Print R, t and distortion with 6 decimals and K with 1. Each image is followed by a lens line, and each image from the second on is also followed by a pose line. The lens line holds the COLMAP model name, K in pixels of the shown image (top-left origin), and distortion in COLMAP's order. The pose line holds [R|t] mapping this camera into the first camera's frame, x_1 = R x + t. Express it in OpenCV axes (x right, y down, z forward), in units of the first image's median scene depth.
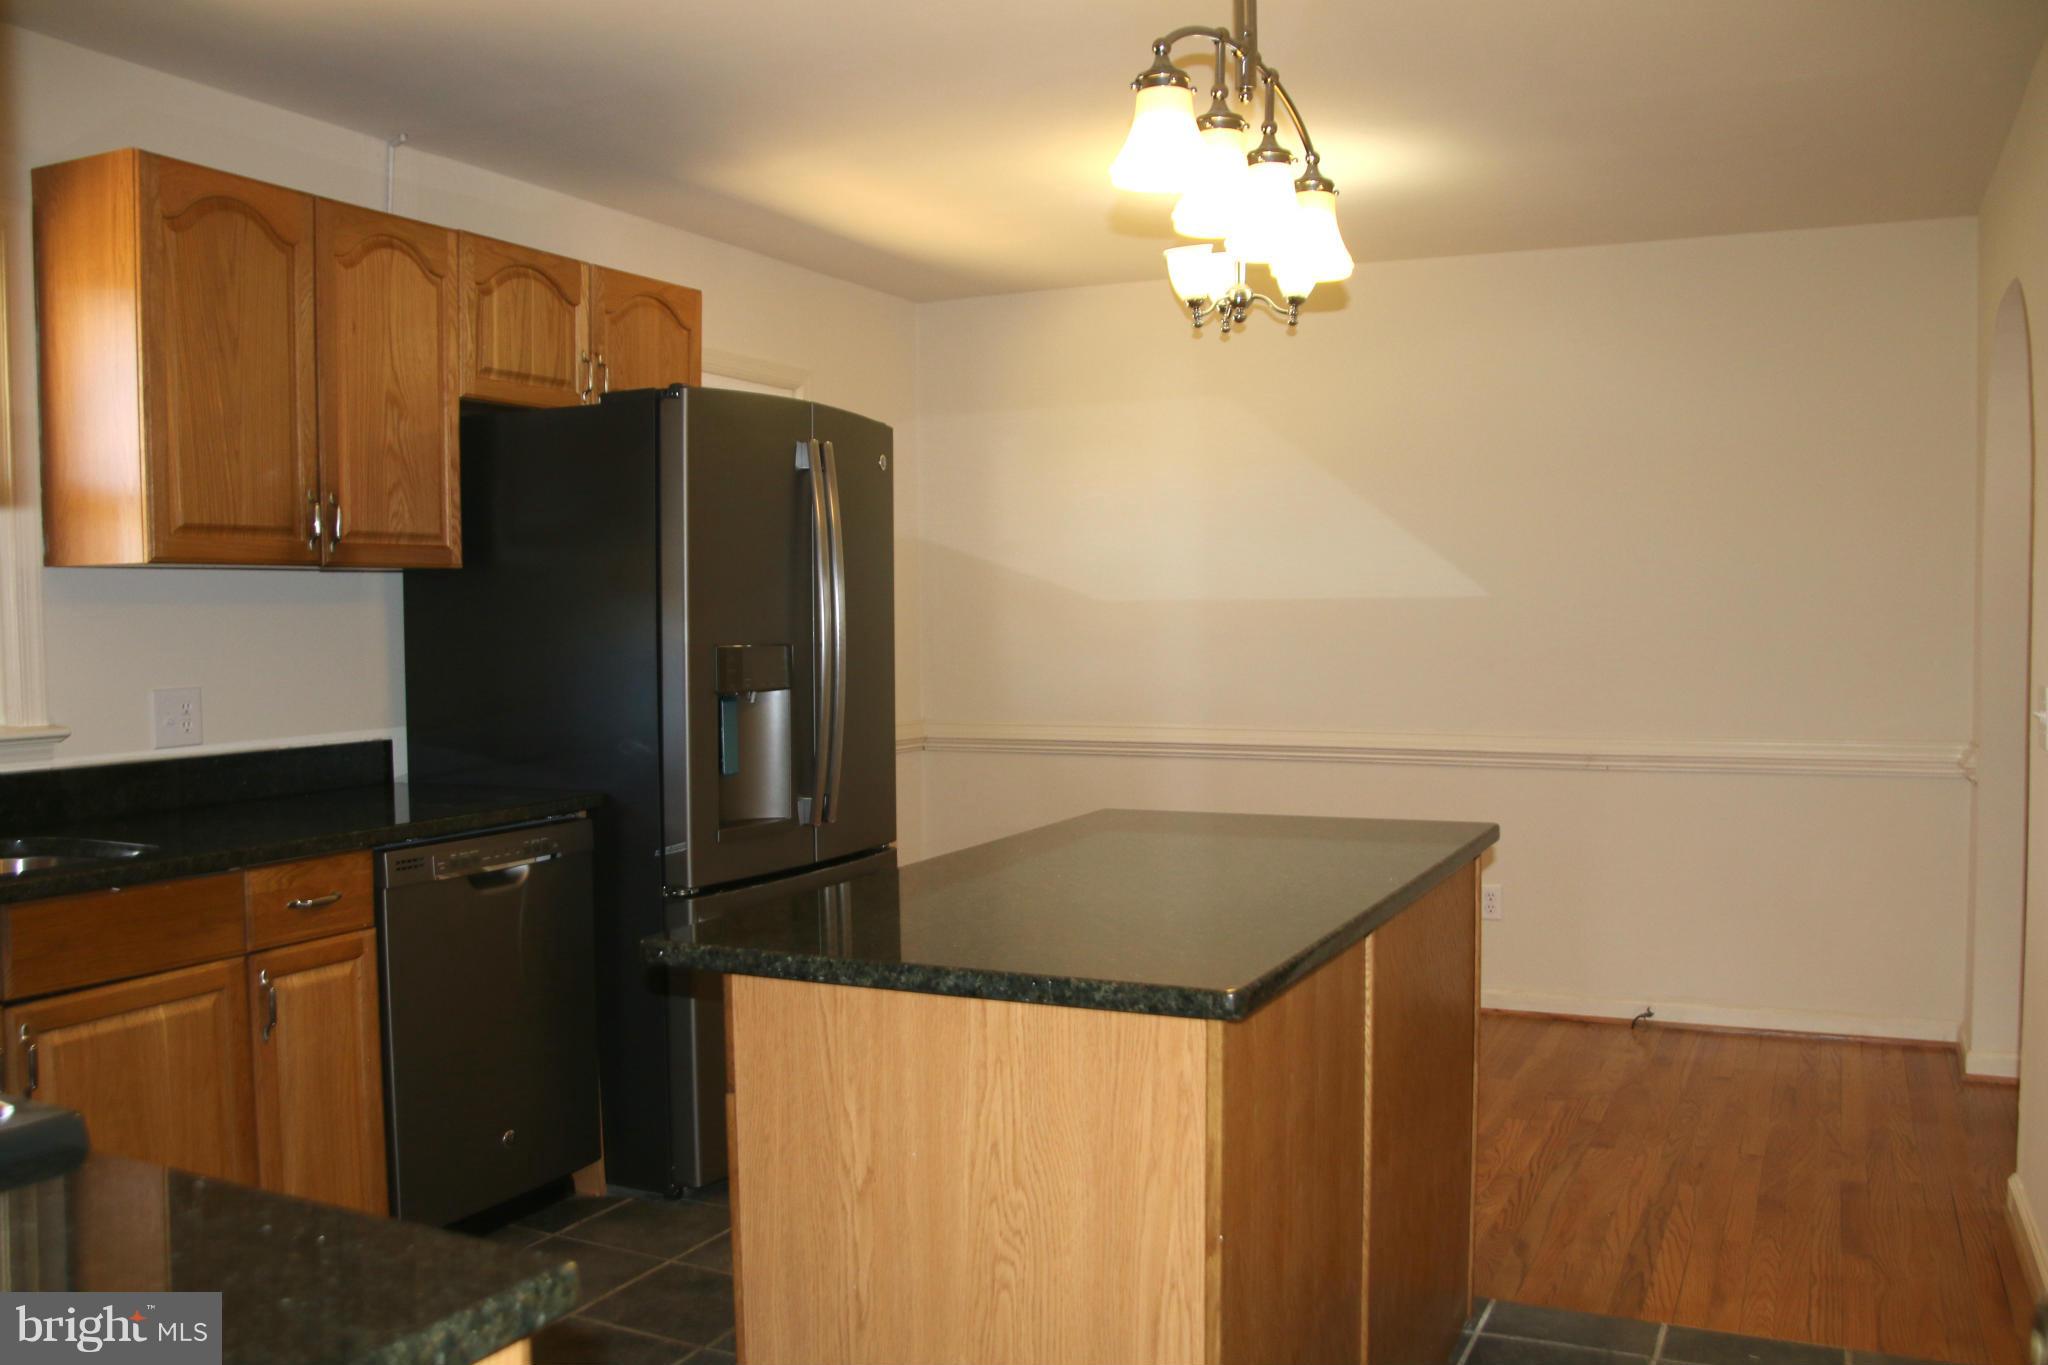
lens RADIAL K [[1755.7, 0, 1053.5], [0, 1755.7, 712.3], [0, 0, 1]] dist [-0.169858, 0.158605]
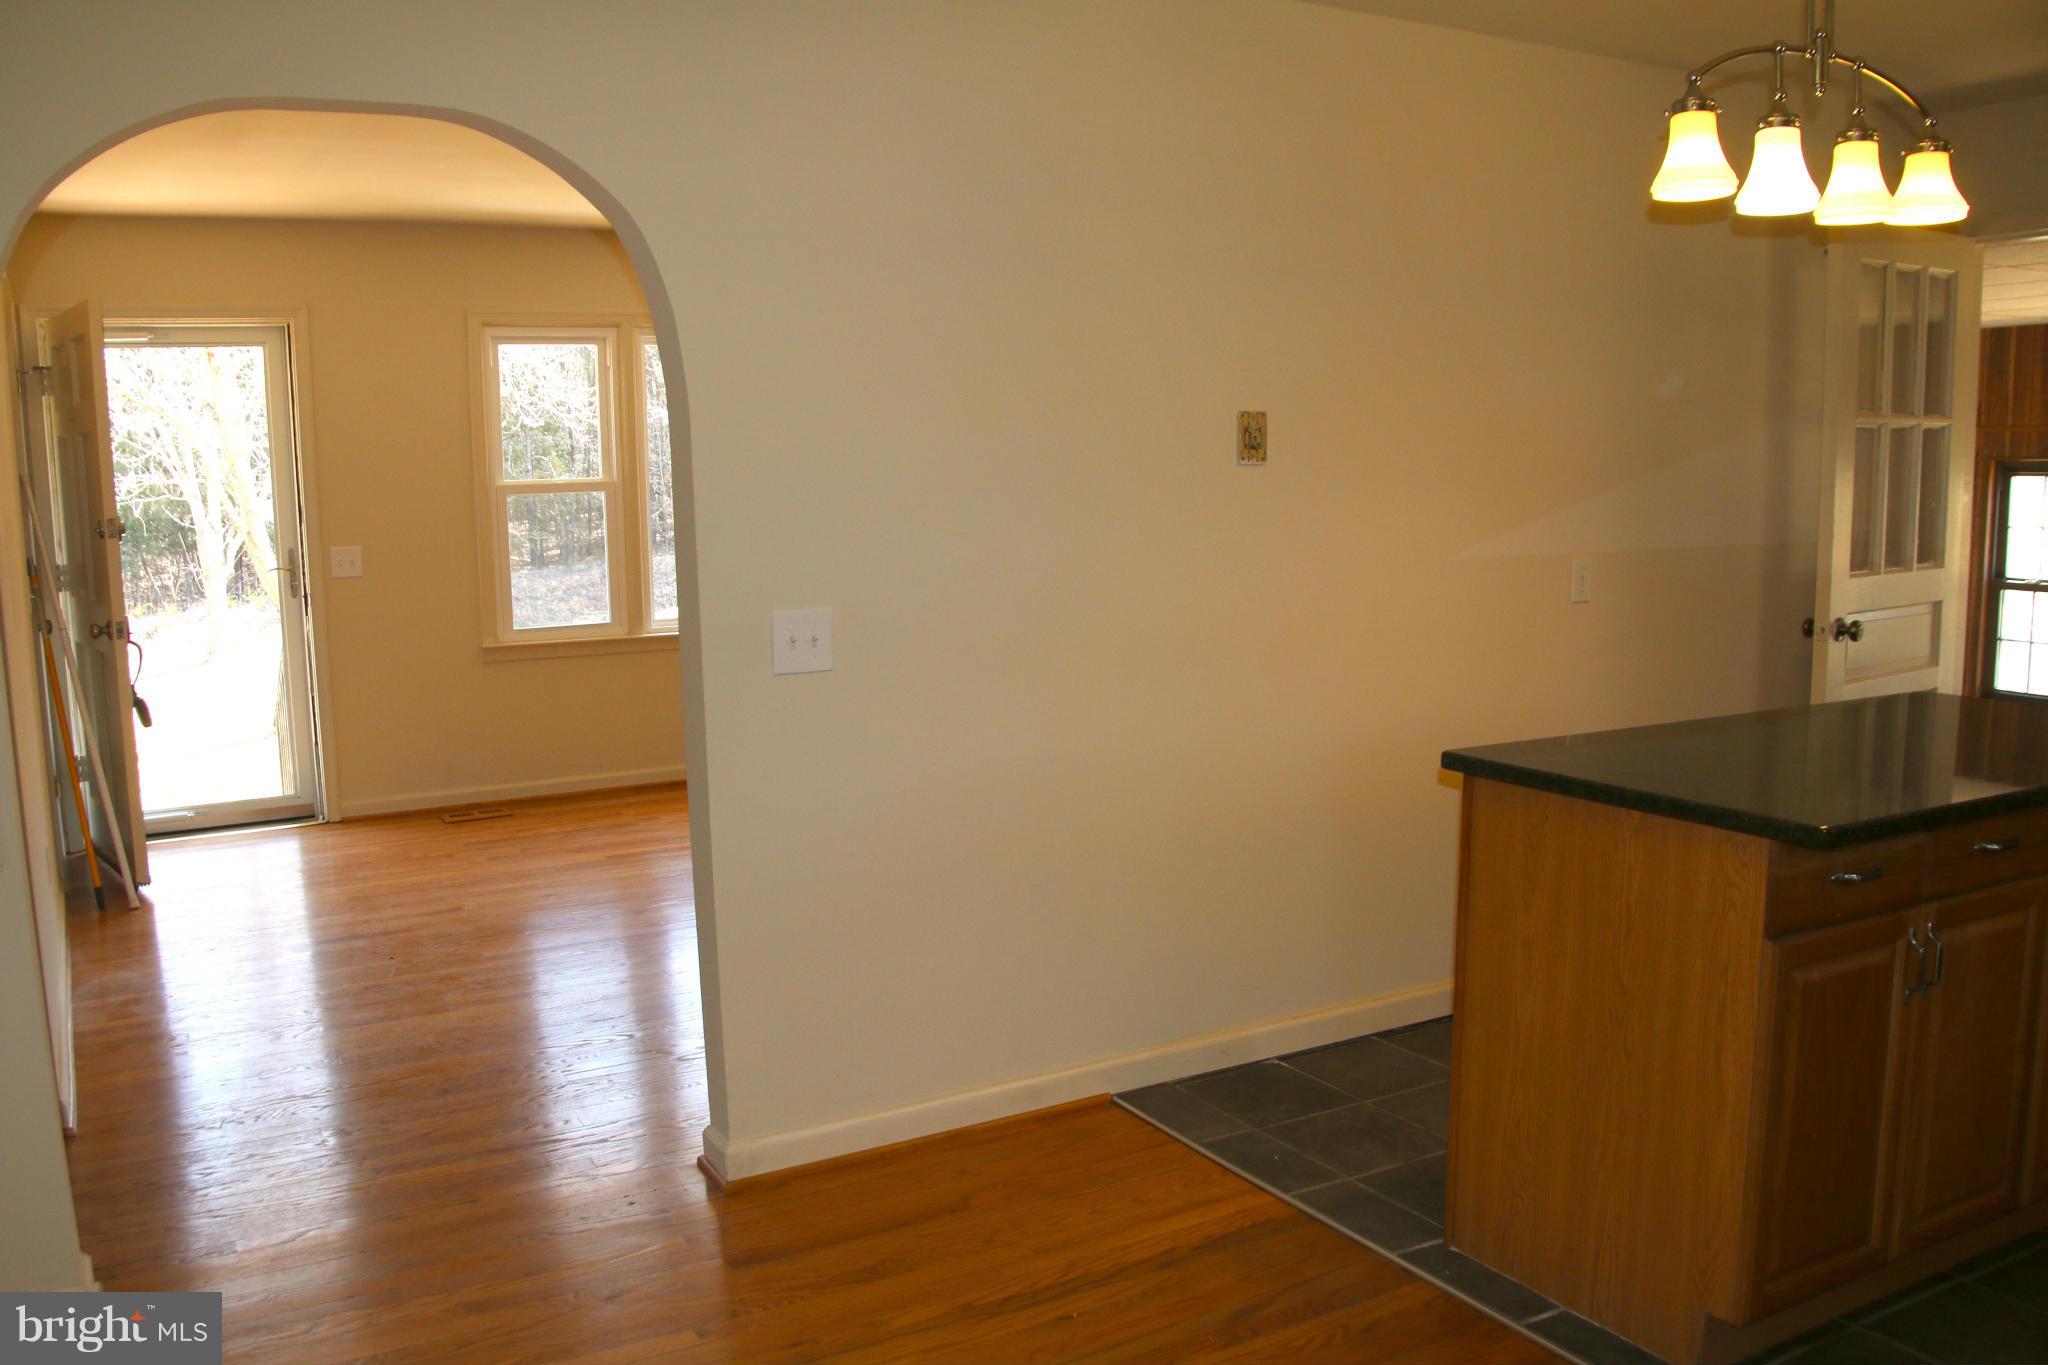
lens RADIAL K [[1755.7, 0, 1053.5], [0, 1755.7, 712.3], [0, 0, 1]] dist [-0.169858, 0.158605]
pose [[-0.826317, -0.063559, 0.559607, -0.099633], [0.048347, 0.981939, 0.182916, -0.132473], [-0.561126, 0.178202, -0.808320, 1.729685]]
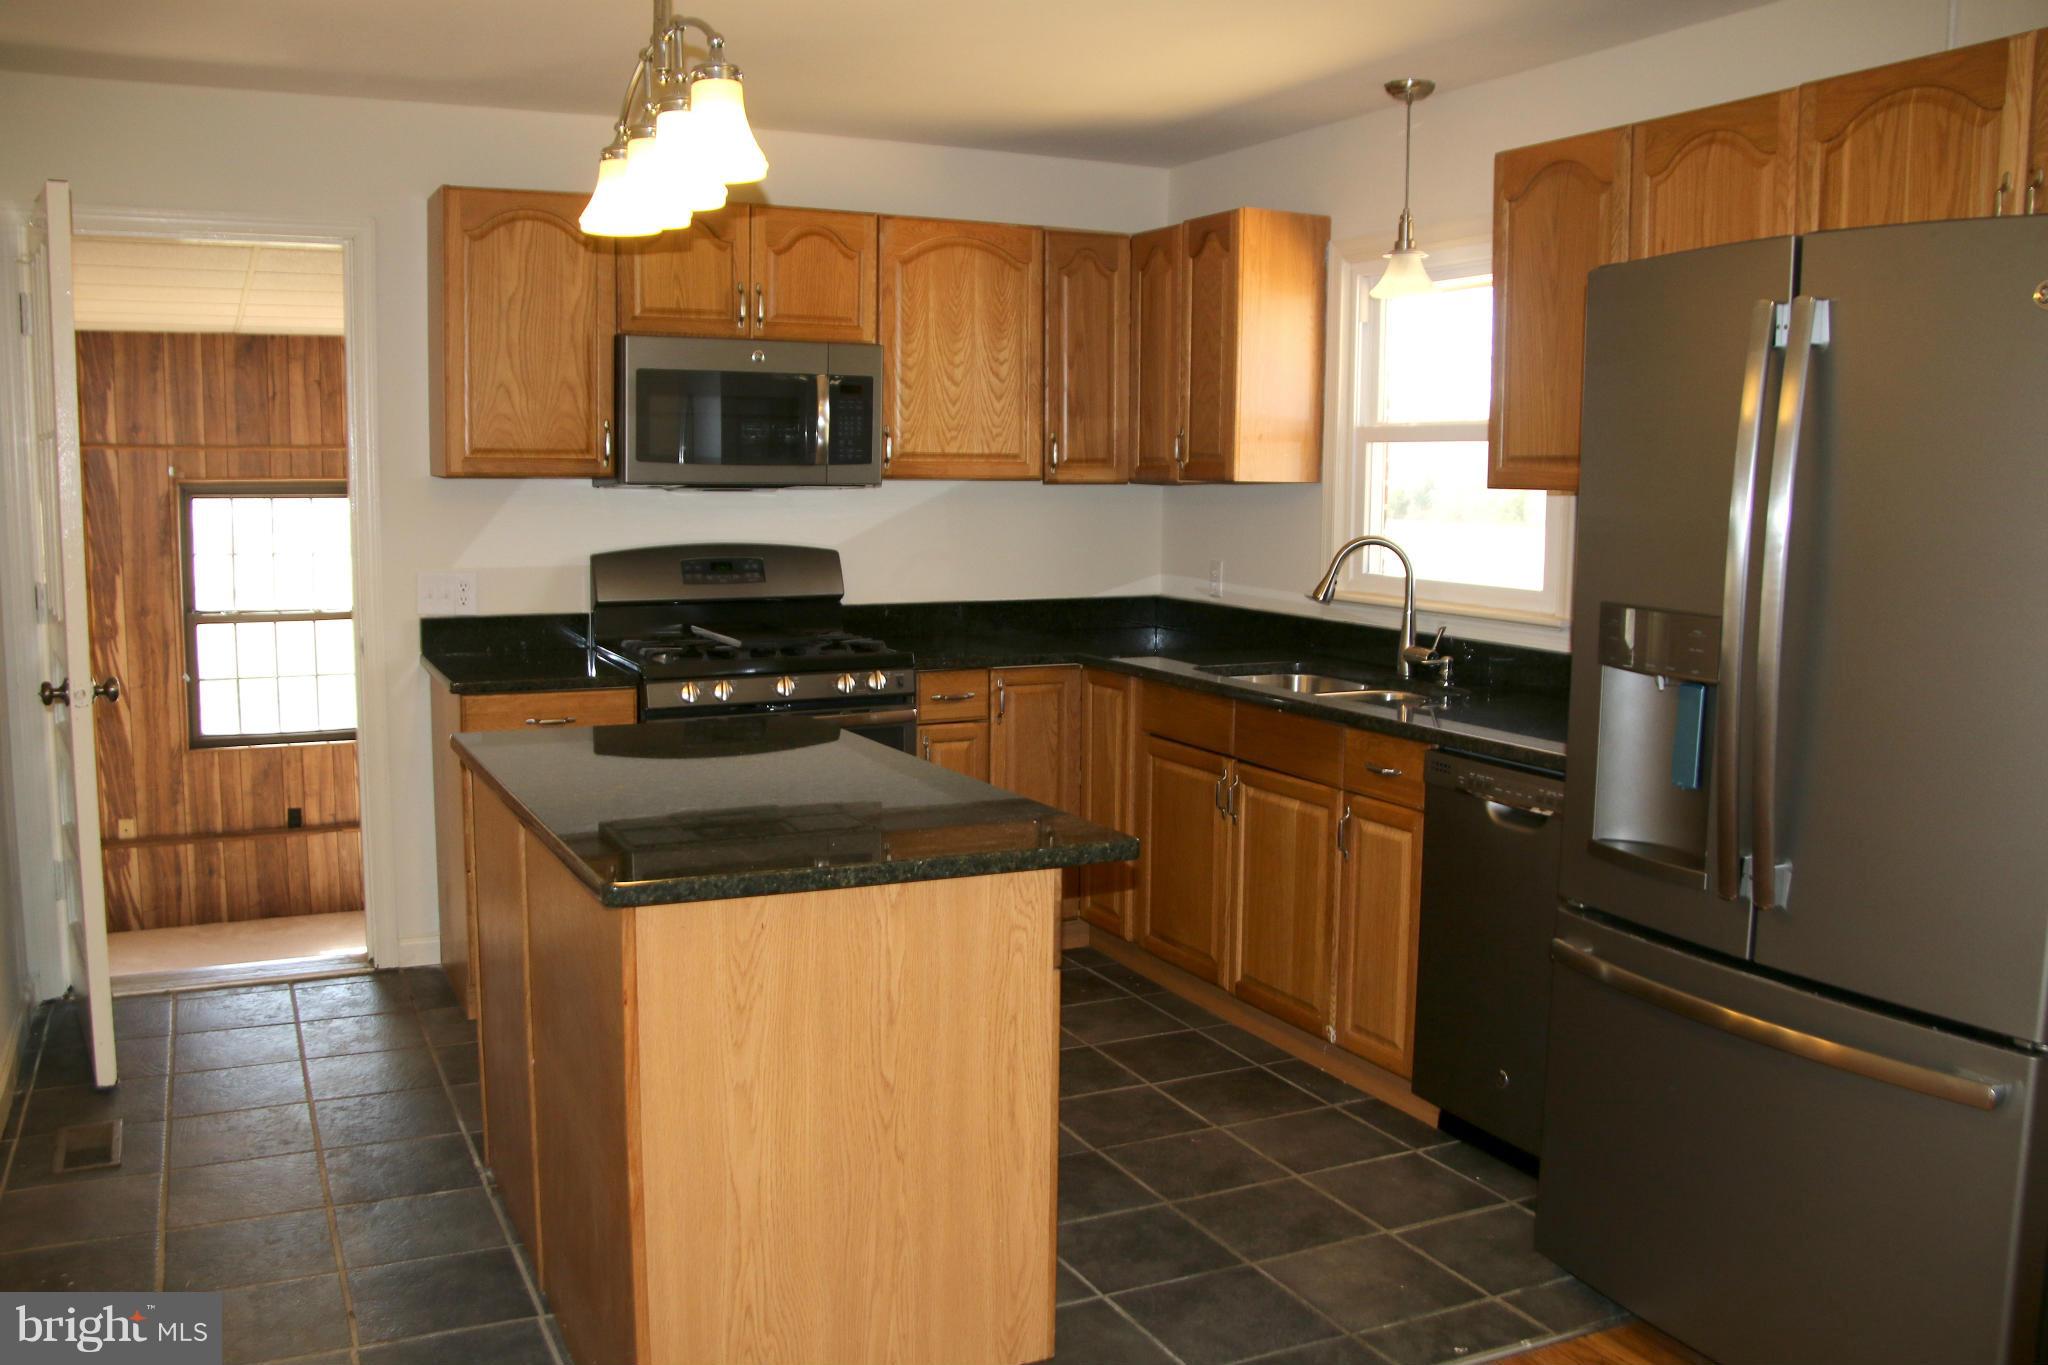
lens RADIAL K [[1755.7, 0, 1053.5], [0, 1755.7, 712.3], [0, 0, 1]] dist [-0.169858, 0.158605]
pose [[-0.631940, 0.110123, -0.767153, 0.604358], [-0.044522, 0.983061, 0.177791, -0.127701], [0.773737, 0.146508, -0.616333, 1.427826]]
